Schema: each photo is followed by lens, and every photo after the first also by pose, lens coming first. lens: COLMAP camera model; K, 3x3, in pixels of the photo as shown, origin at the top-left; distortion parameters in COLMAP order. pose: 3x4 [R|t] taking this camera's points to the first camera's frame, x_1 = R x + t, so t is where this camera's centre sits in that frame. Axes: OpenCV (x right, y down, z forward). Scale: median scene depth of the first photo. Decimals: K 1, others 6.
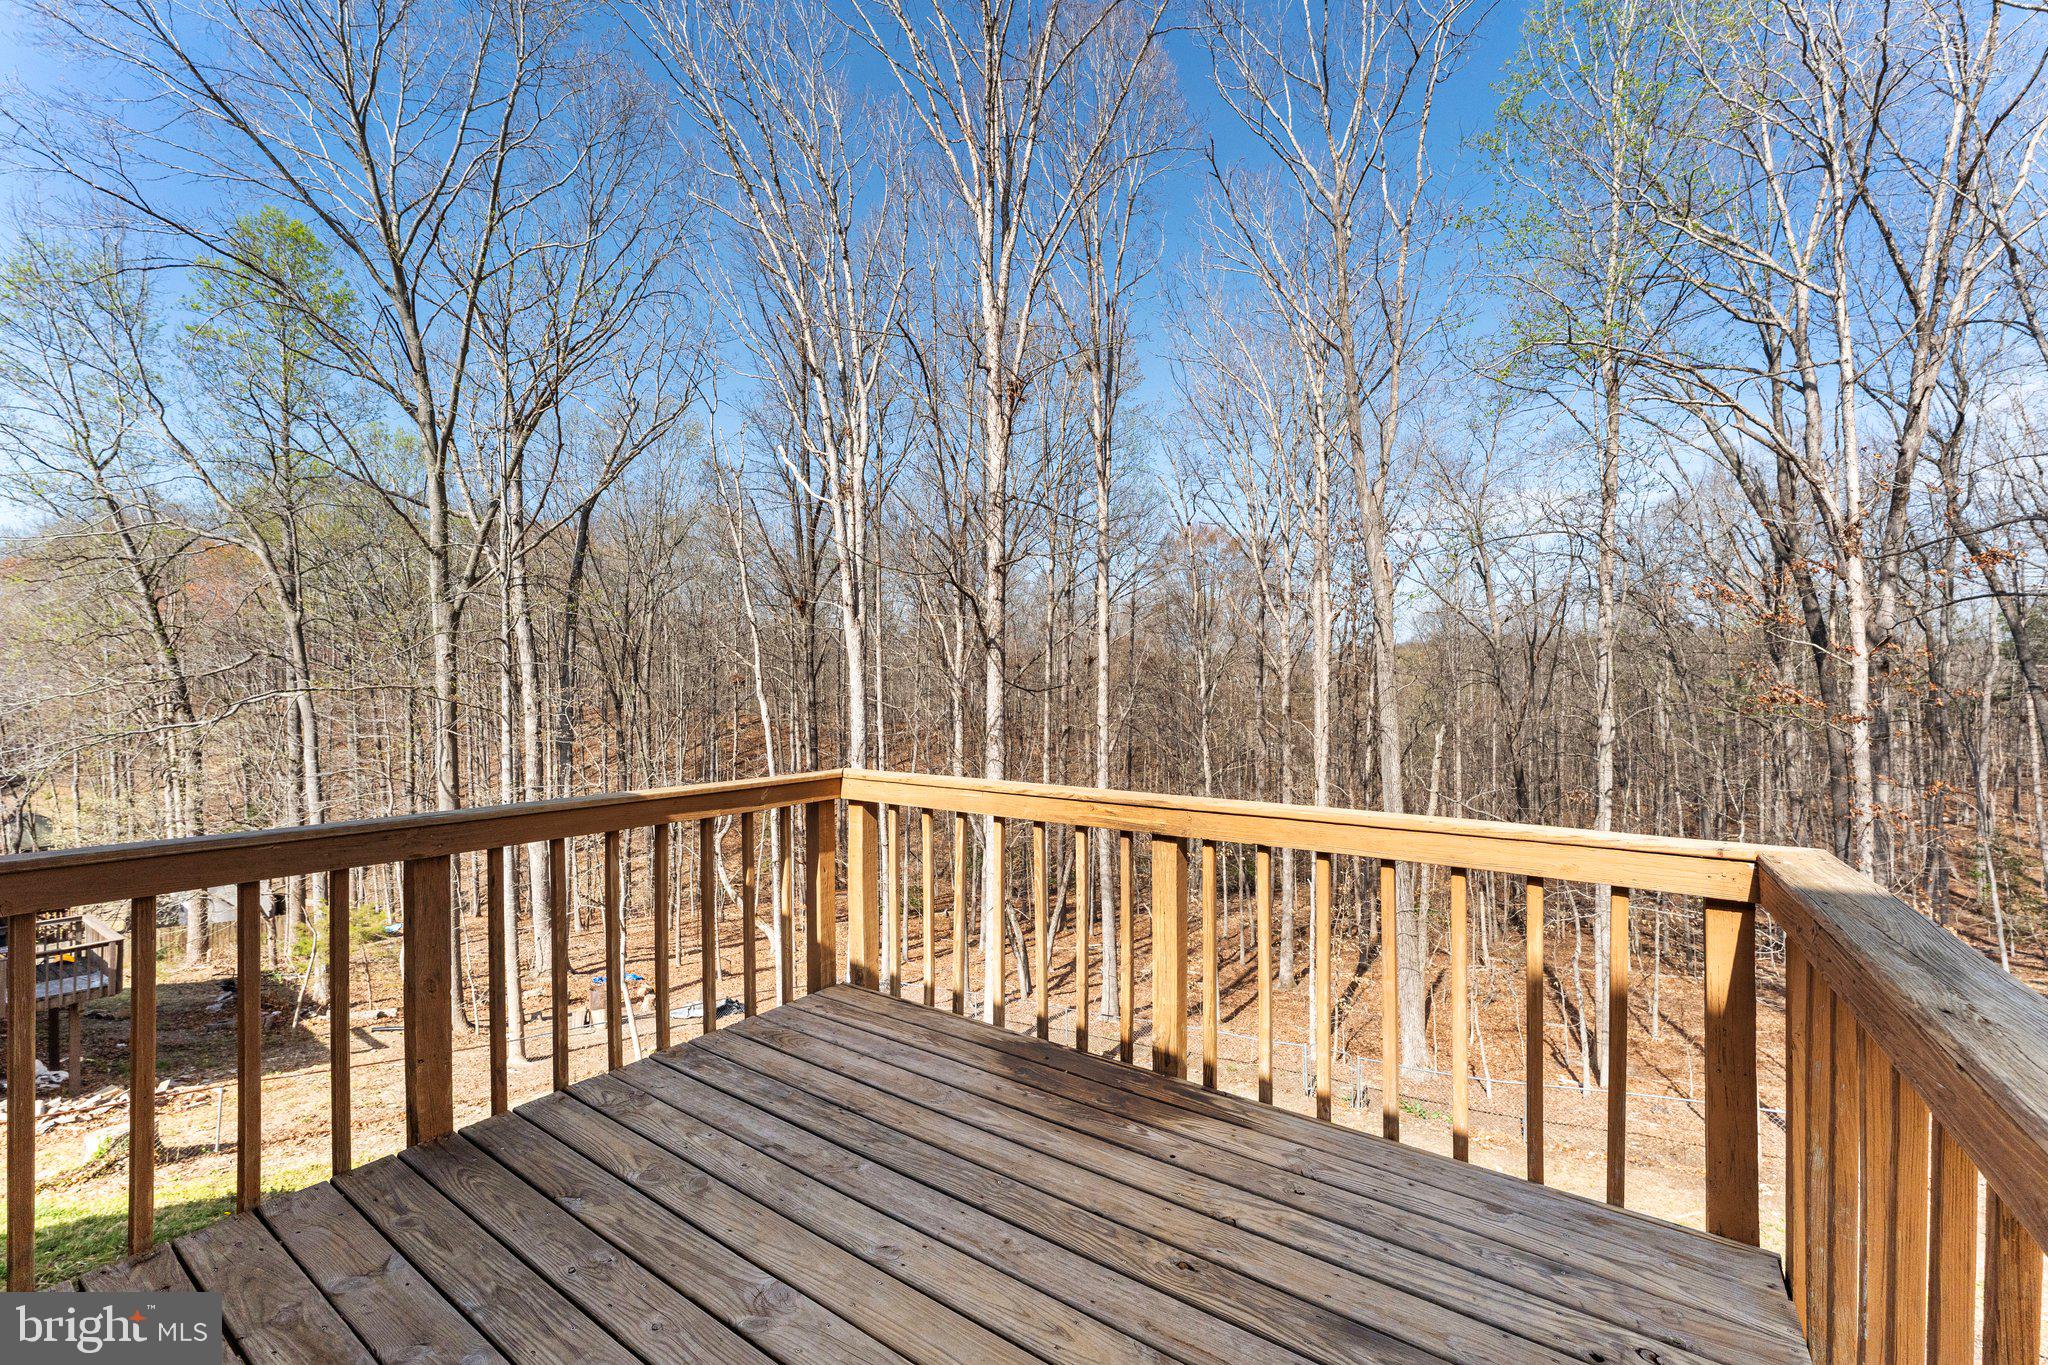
lens RADIAL K [[827.2, 0, 1052.3], [0, 827.2, 701.9], [0, 0, 1]] dist [0.001126, 0.000956]
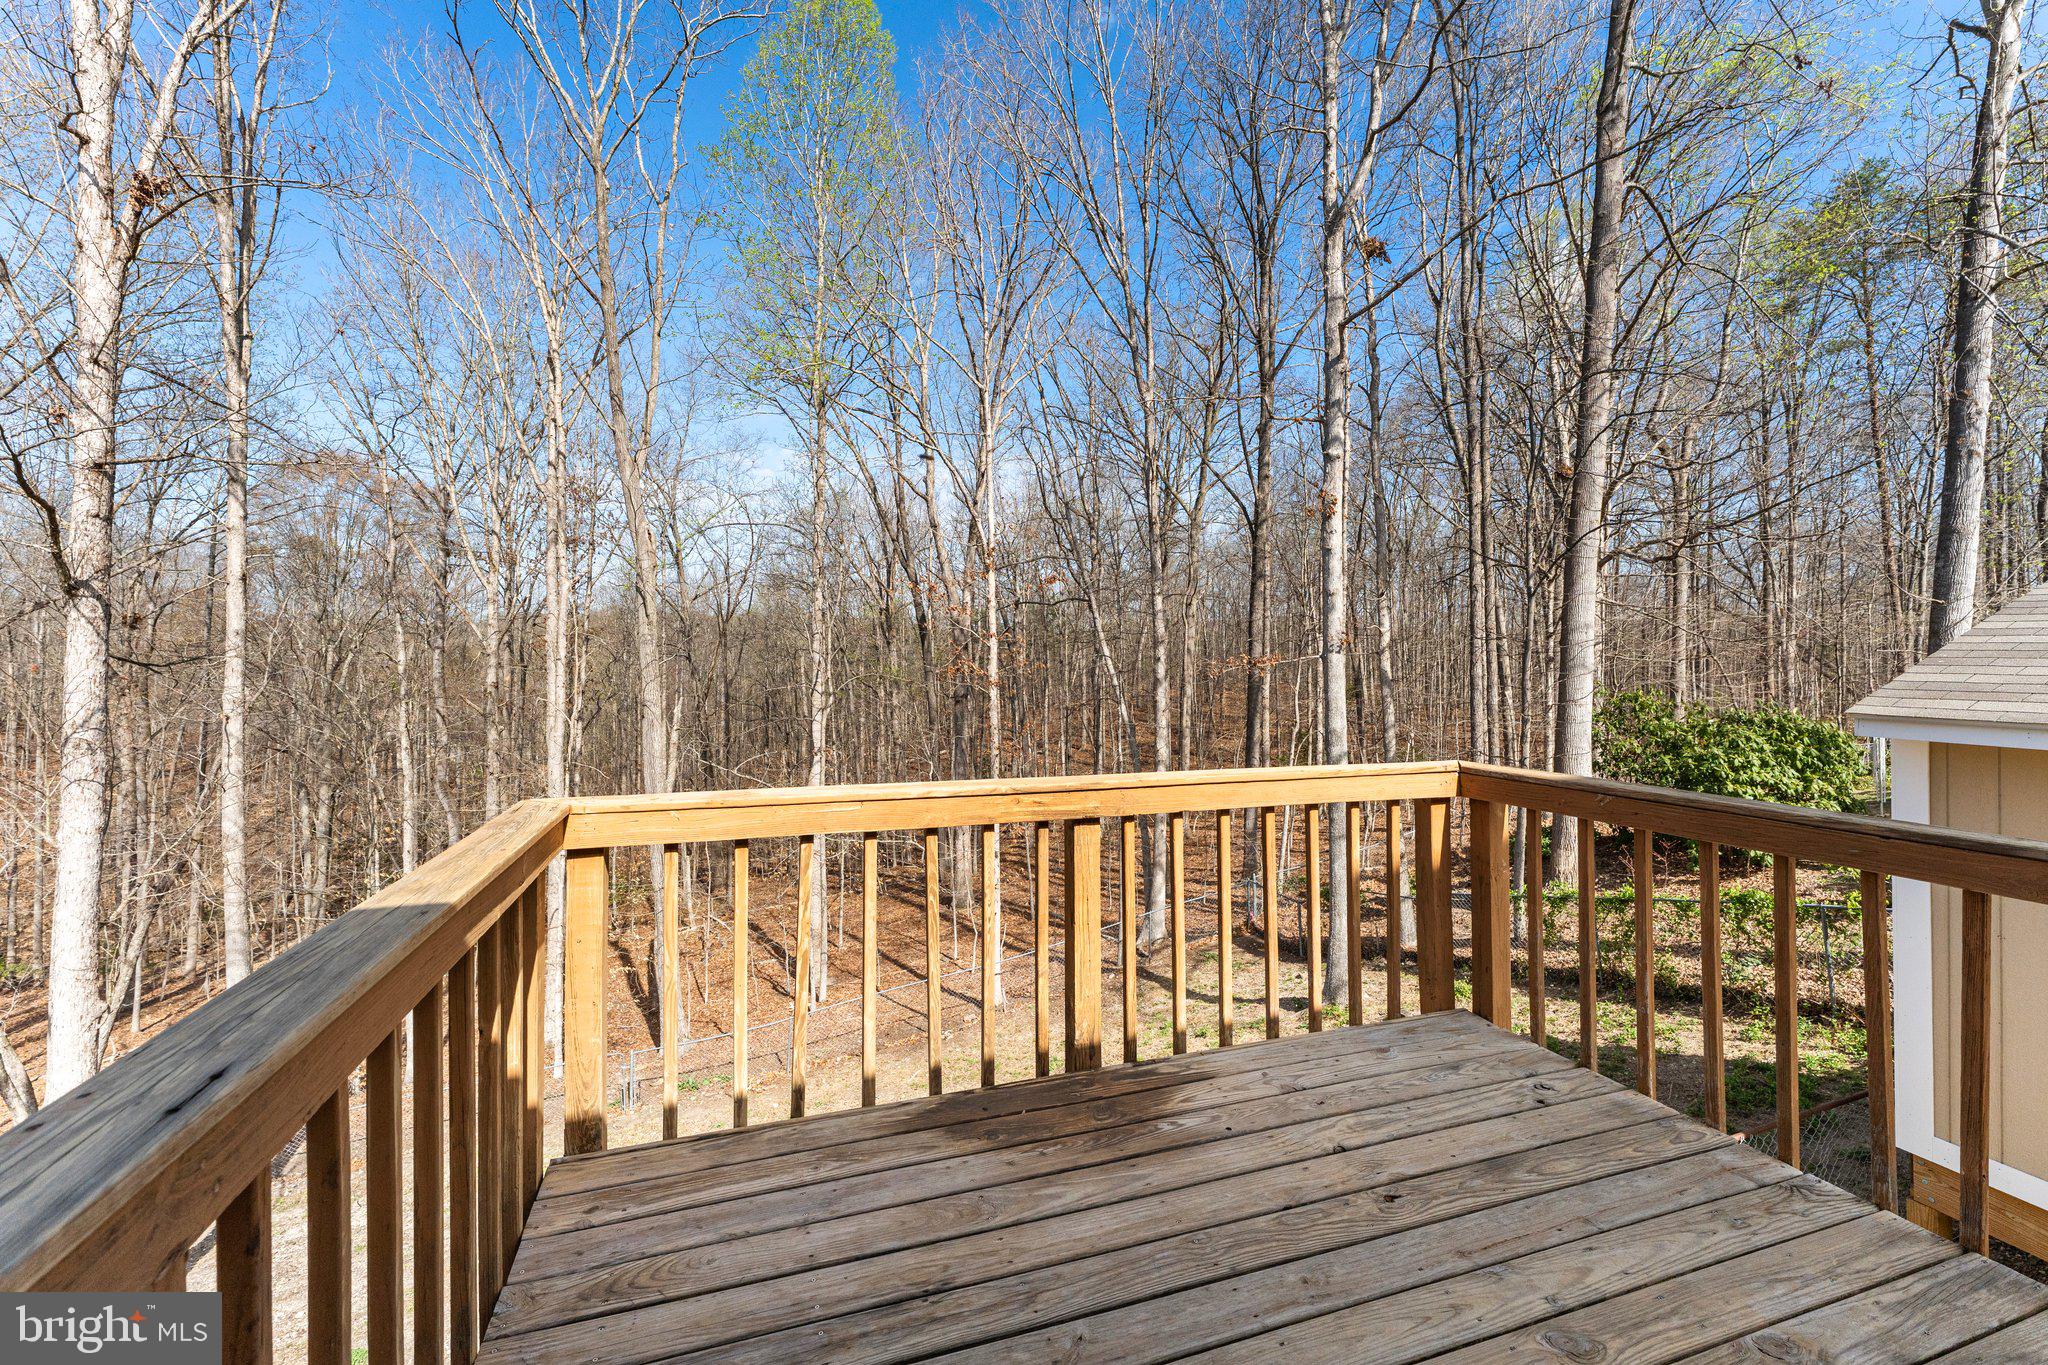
lens RADIAL K [[827.2, 0, 1021.6], [0, 827.2, 641.7], [0, 0, 1]] dist [0.001126, 0.000956]
pose [[0.609112, 0.021432, 0.792795, -0.527994], [0.011767, 0.999281, -0.036055, -0.006907], [-0.792997, 0.031290, 0.608421, 0.366232]]
